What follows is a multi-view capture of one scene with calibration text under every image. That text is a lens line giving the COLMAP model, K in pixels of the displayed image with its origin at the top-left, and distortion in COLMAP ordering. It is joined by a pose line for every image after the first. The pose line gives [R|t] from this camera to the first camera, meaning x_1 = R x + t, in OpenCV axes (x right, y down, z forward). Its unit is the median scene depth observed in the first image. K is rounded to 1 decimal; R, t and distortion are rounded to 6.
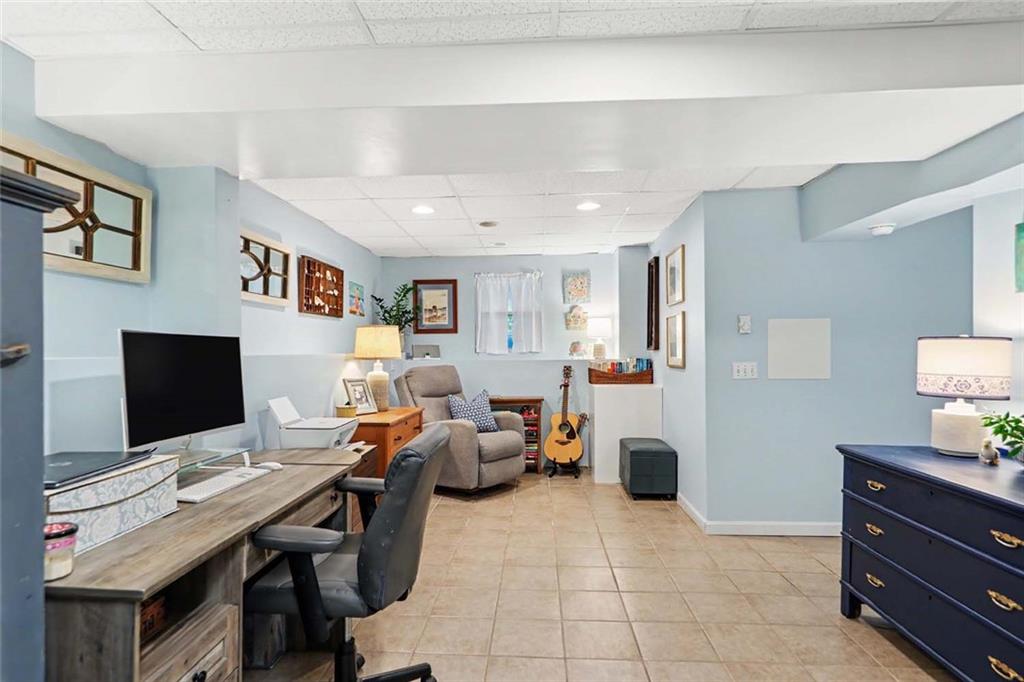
lens RADIAL K [[517.0, 0, 511.5], [0, 517.0, 351.8], [0, 0, 1]] dist [-0.001864, -0.000021]
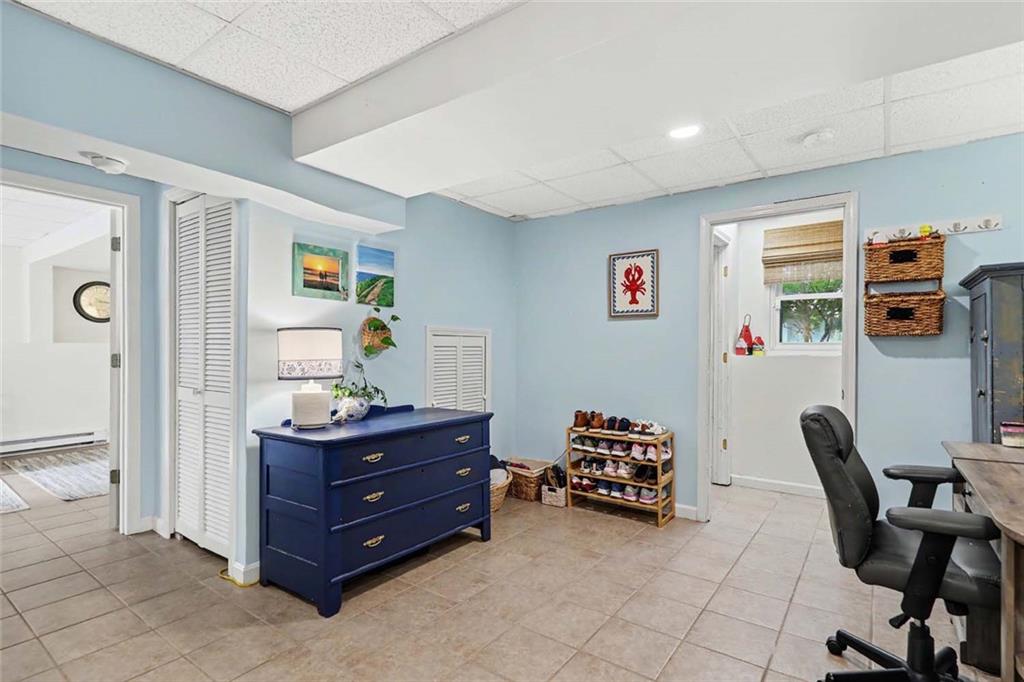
lens RADIAL K [[489.2, 0, 510.7], [0, 489.2, 353.7], [0, 0, 1]] dist [0.013299, -0.000387]
pose [[-0.830038, -0.001576, 0.557704, -0.144092], [-0.001772, 0.999998, 0.000189, 0.029758], [-0.557703, -0.000831, -0.830040, 1.685483]]
